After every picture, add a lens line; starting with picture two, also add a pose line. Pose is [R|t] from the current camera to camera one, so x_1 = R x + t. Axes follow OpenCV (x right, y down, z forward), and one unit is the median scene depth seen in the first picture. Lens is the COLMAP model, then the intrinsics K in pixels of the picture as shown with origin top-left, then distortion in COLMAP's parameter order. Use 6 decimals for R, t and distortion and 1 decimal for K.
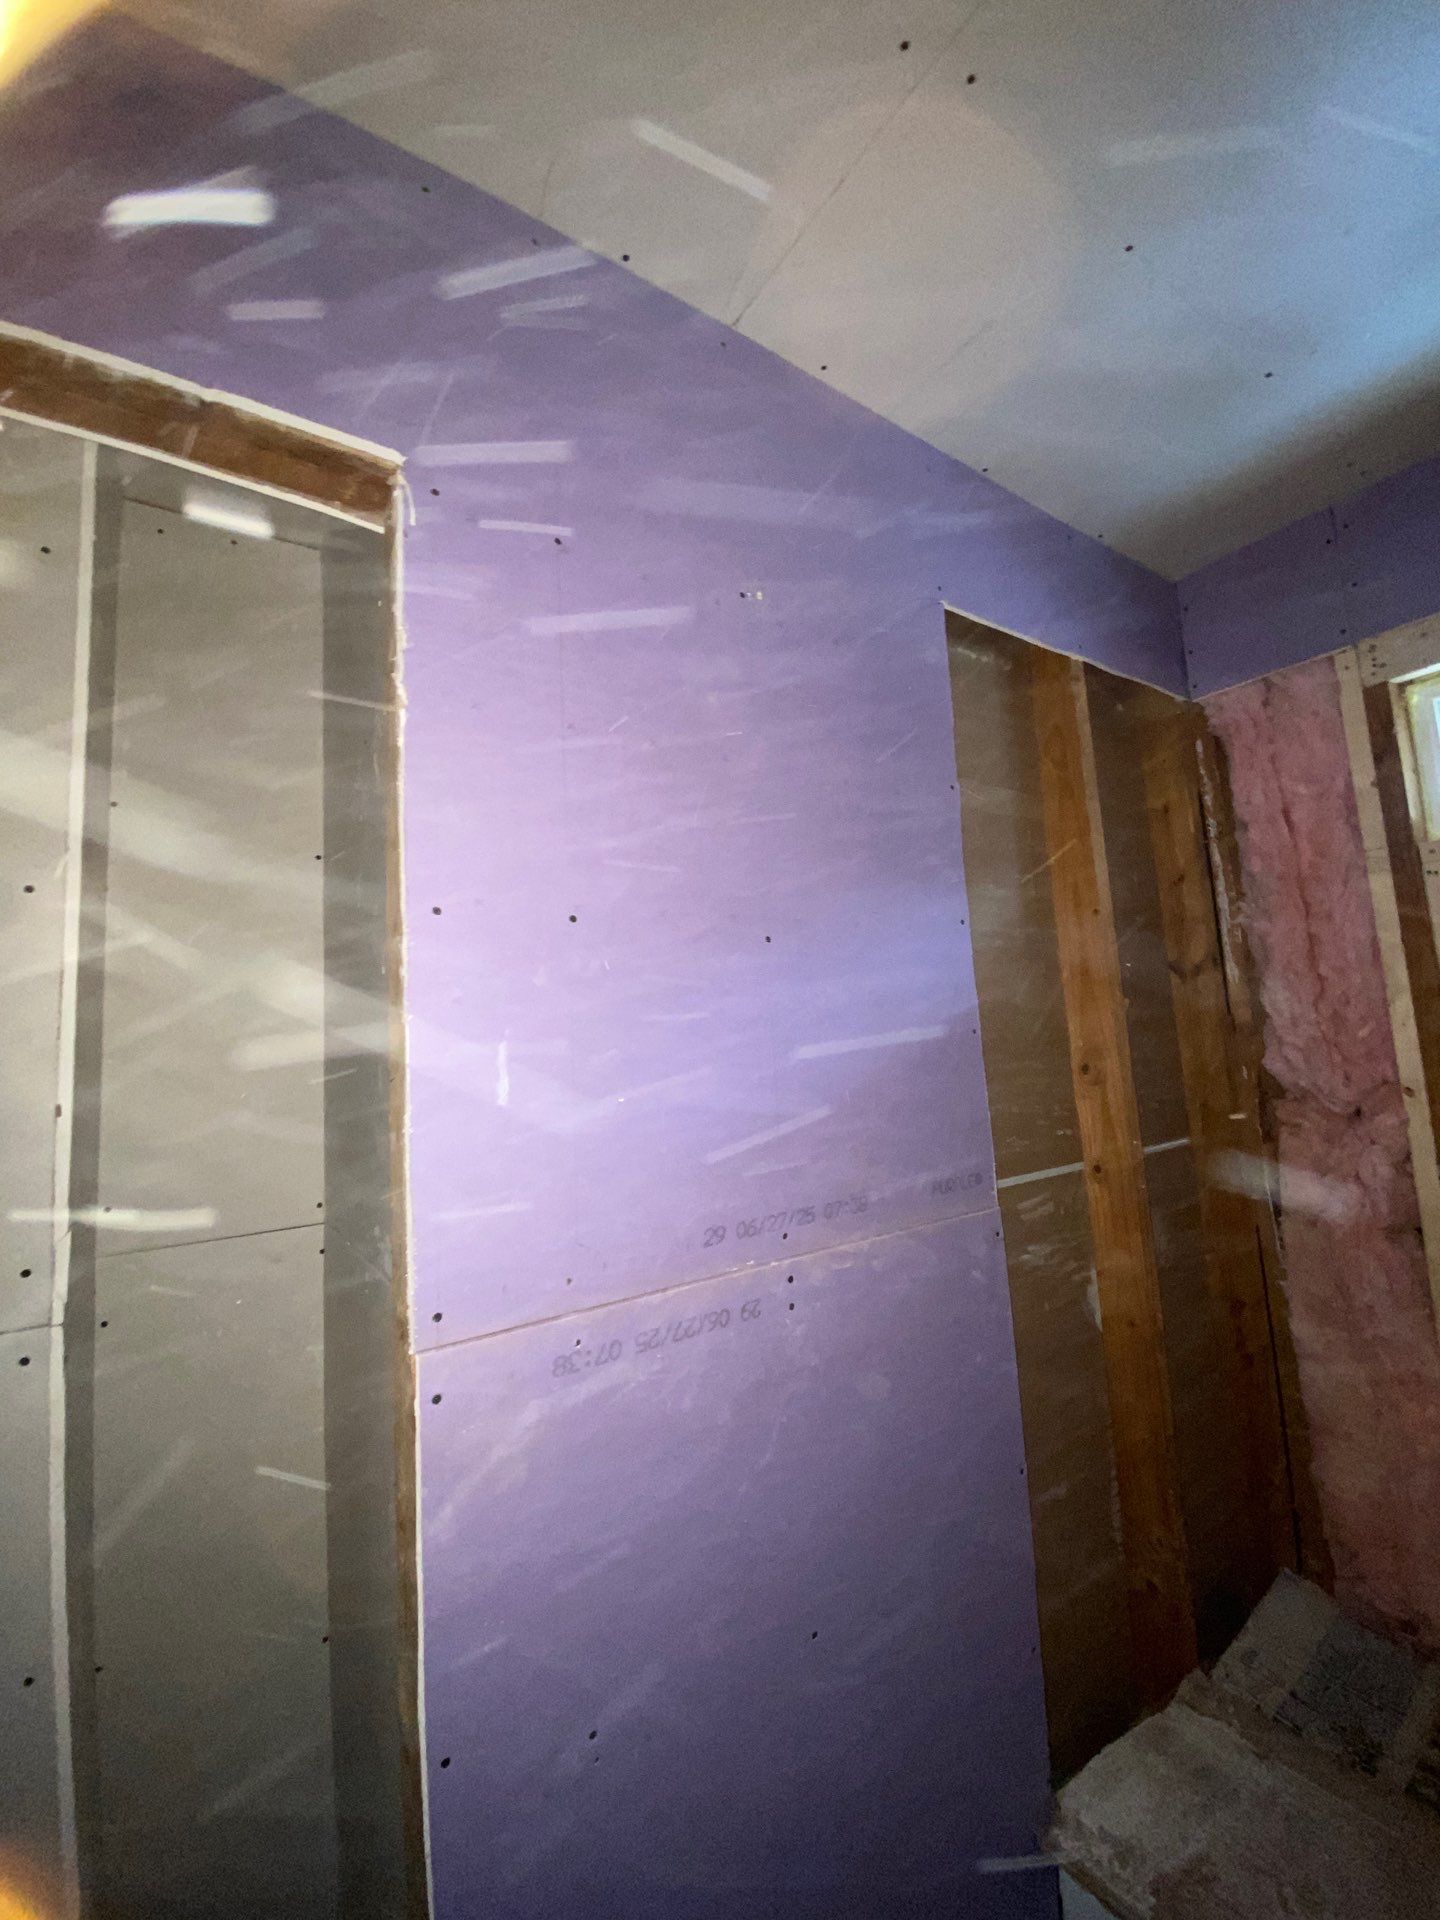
lens RADIAL K [[792.7, 0, 720.4], [0, 792.7, 954.5], [0, 0, 1]] dist [-0.003875, 0.000138]
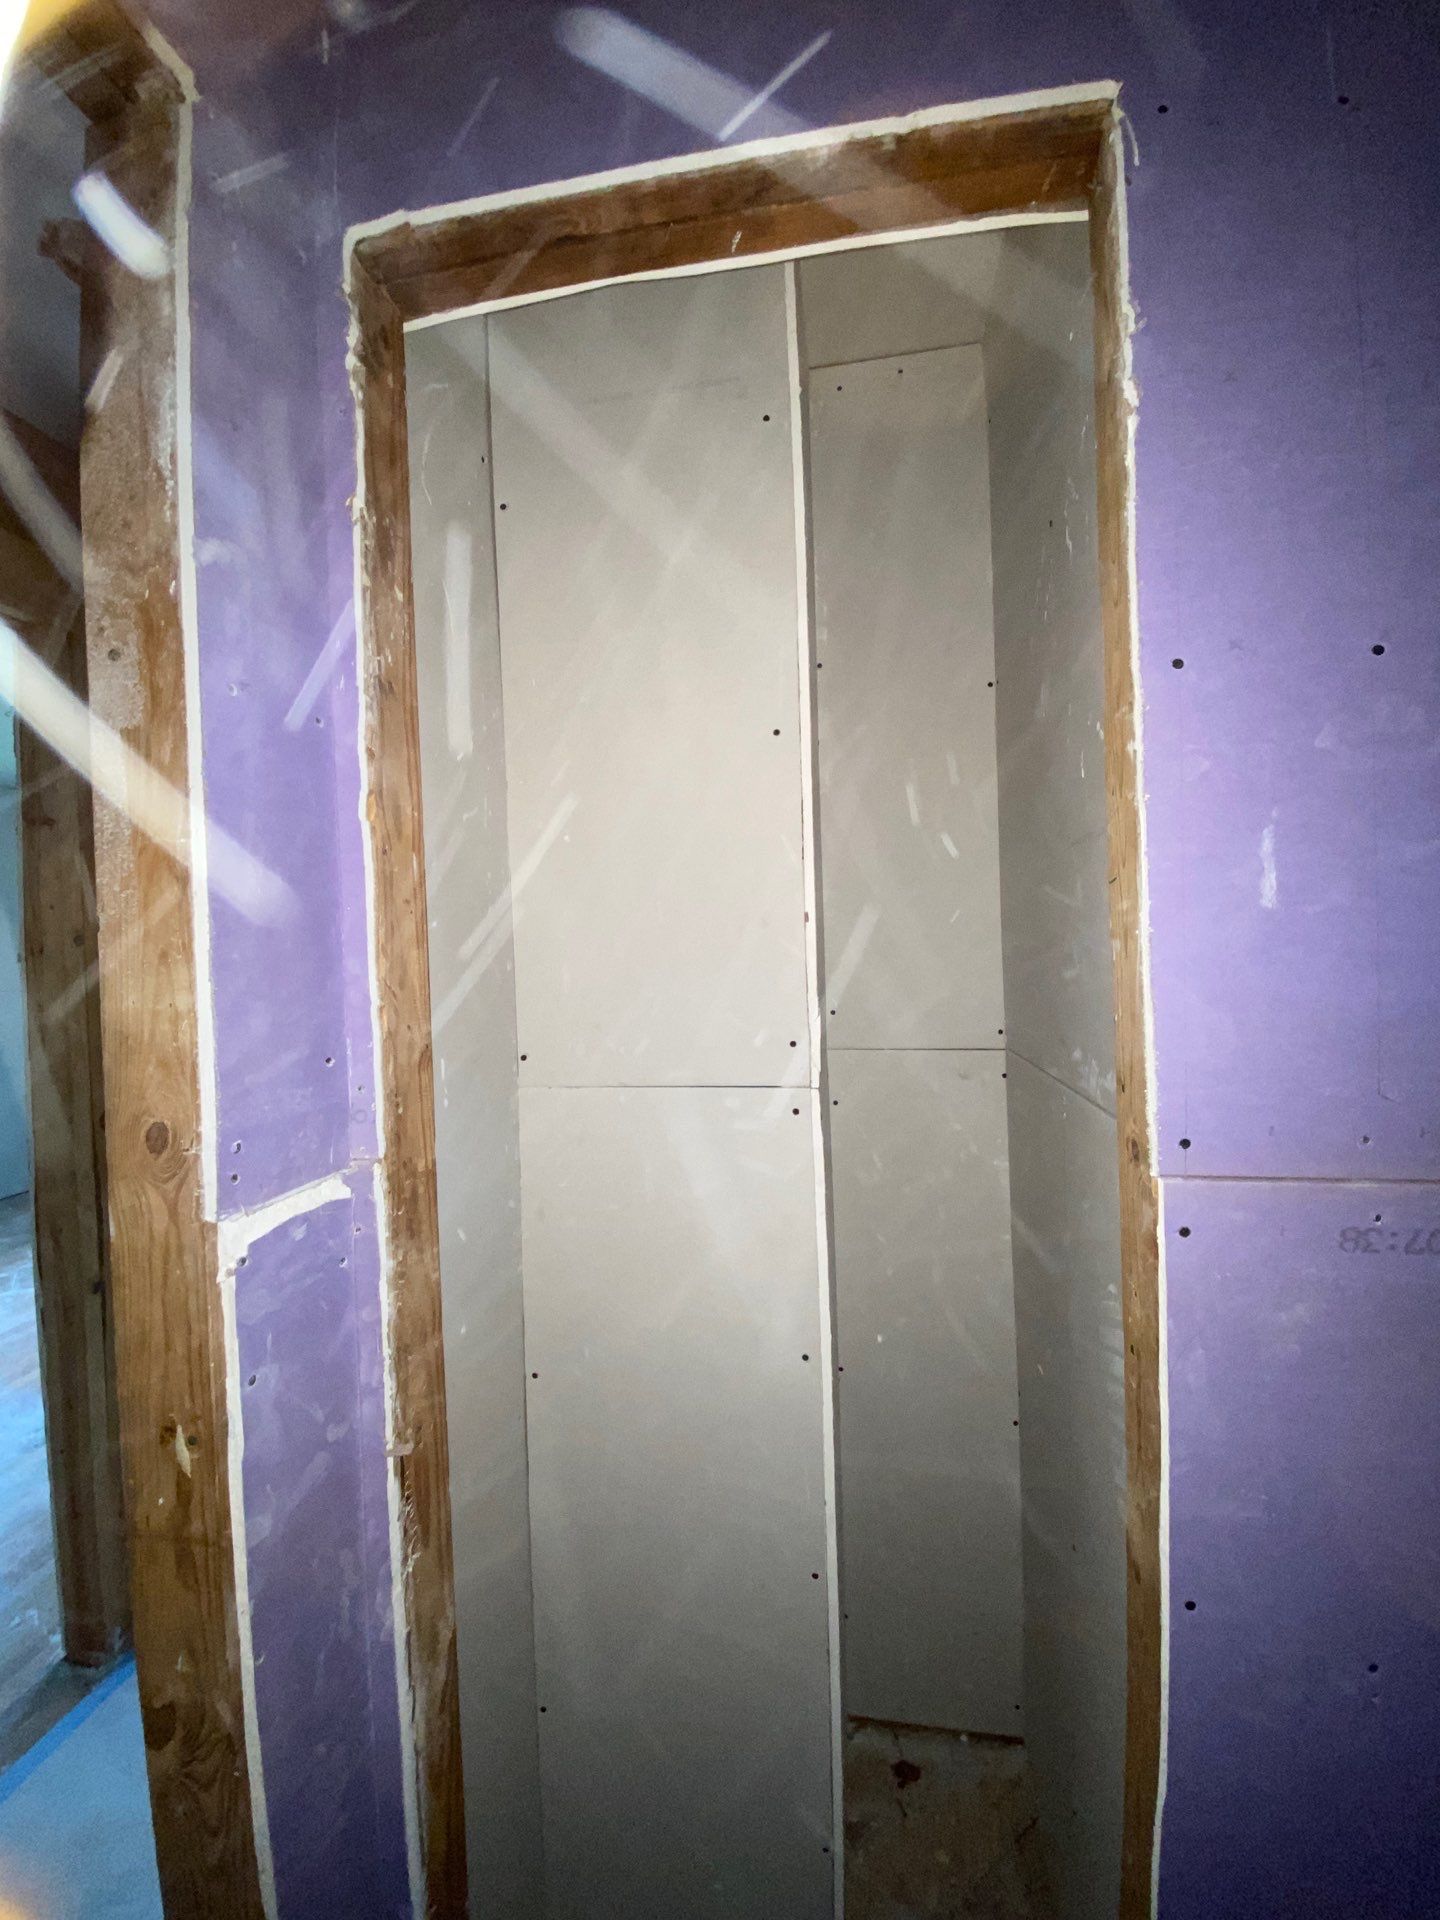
lens RADIAL K [[792.7, 0, 720.4], [0, 792.7, 954.5], [0, 0, 1]] dist [-0.003875, 0.000138]
pose [[0.724652, 0.047735, -0.687460, -0.127478], [0.068519, 0.987663, 0.140806, 0.089599], [0.685700, -0.149139, 0.712442, 0.062932]]
